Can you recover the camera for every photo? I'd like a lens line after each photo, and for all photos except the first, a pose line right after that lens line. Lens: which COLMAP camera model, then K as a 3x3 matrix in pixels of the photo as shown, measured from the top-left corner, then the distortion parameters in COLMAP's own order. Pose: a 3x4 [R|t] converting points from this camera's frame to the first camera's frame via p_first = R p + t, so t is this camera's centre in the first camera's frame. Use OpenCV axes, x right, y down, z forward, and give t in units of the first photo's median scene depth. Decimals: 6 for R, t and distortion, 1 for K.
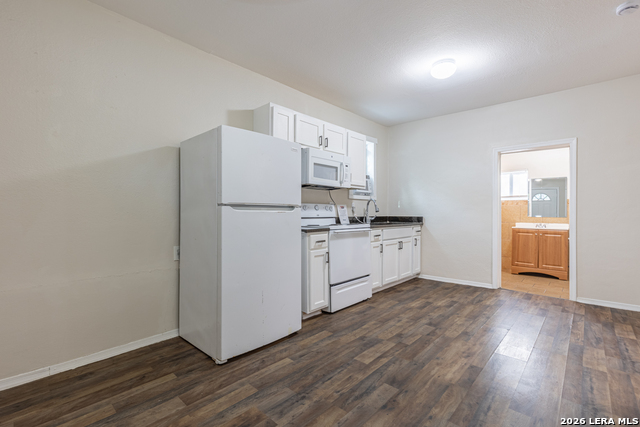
lens RADIAL K [[289.1, 0, 322.9], [0, 289.1, 211.6], [0, 0, 1]] dist [0.007328, -0.000705]
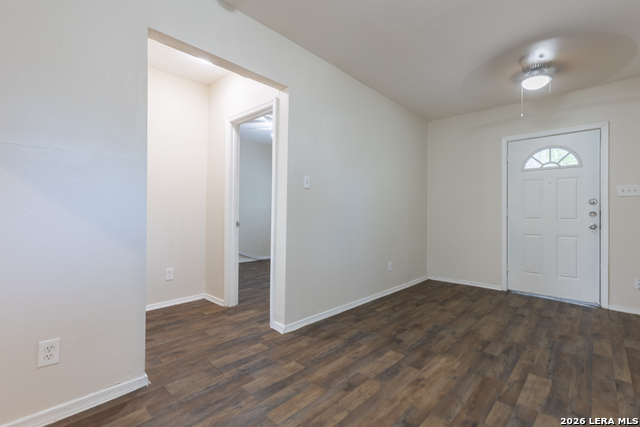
lens RADIAL K [[287.4, 0, 322.2], [0, 287.4, 212.5], [0, 0, 1]] dist [0.005018, -0.000230]
pose [[-0.999719, -0.011438, 0.020761, 0.550590], [-0.011640, 0.999885, -0.009673, 0.010833], [-0.020648, -0.009912, -0.999738, 1.322414]]
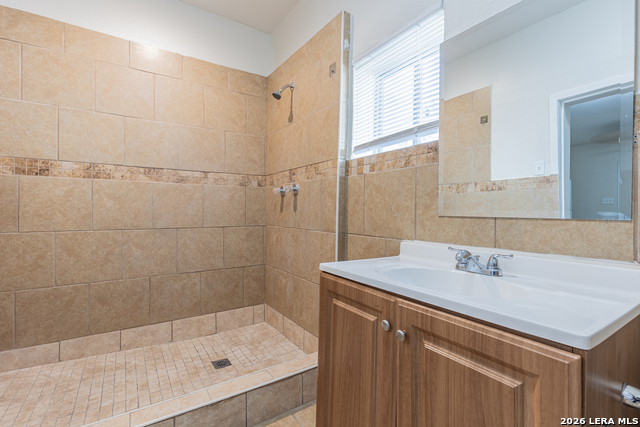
lens RADIAL K [[290.2, 0, 322.8], [0, 290.2, 212.2], [0, 0, 1]] dist [0.002605, -0.000153]
pose [[0.968490, -0.000764, -0.249051, 1.211995], [0.001988, 0.999987, 0.004662, 0.024764], [0.249044, -0.005011, 0.968479, 1.368307]]
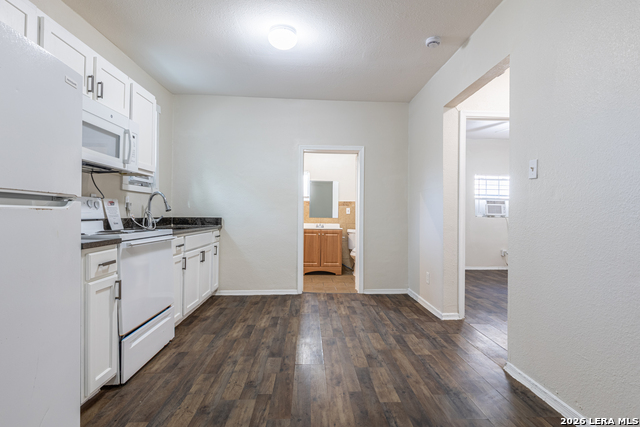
lens RADIAL K [[331.0, 0, 322.0], [0, 331.0, 212.3], [0, 0, 1]] dist [-0.001472, -0.000169]
pose [[0.709113, 0.008825, 0.705040, -0.157274], [-0.010827, 0.999940, -0.001627, 0.001965], [-0.705012, -0.006480, 0.709166, 0.248800]]
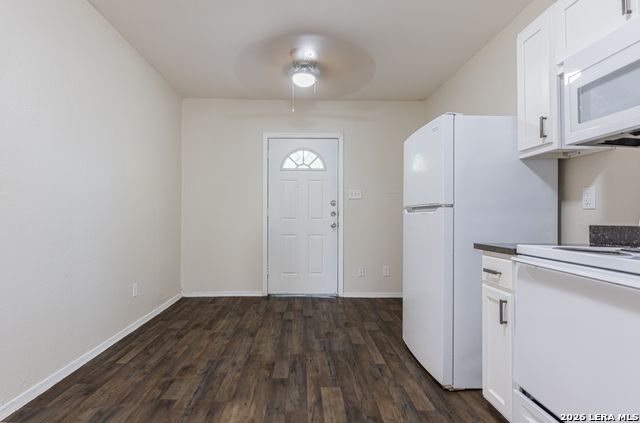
lens RADIAL K [[331.1, 0, 305.1], [0, 331.1, 210.4], [0, 0, 1]] dist [-0.000350, -0.000046]
pose [[-0.731967, -0.017118, -0.681125, 0.588994], [-0.001921, 0.999732, -0.023061, 0.011209], [0.681337, -0.015571, -0.731804, 1.147306]]
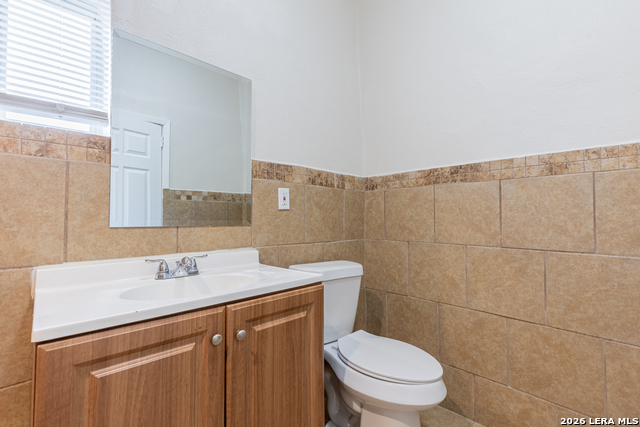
lens RADIAL K [[290.2, 0, 322.8], [0, 290.2, 212.2], [0, 0, 1]] dist [0.002605, -0.000153]
pose [[0.071504, 0.010768, 0.997382, 0.947864], [-0.005445, 0.999931, -0.010405, 0.016577], [-0.997425, -0.004687, 0.071557, 1.523616]]
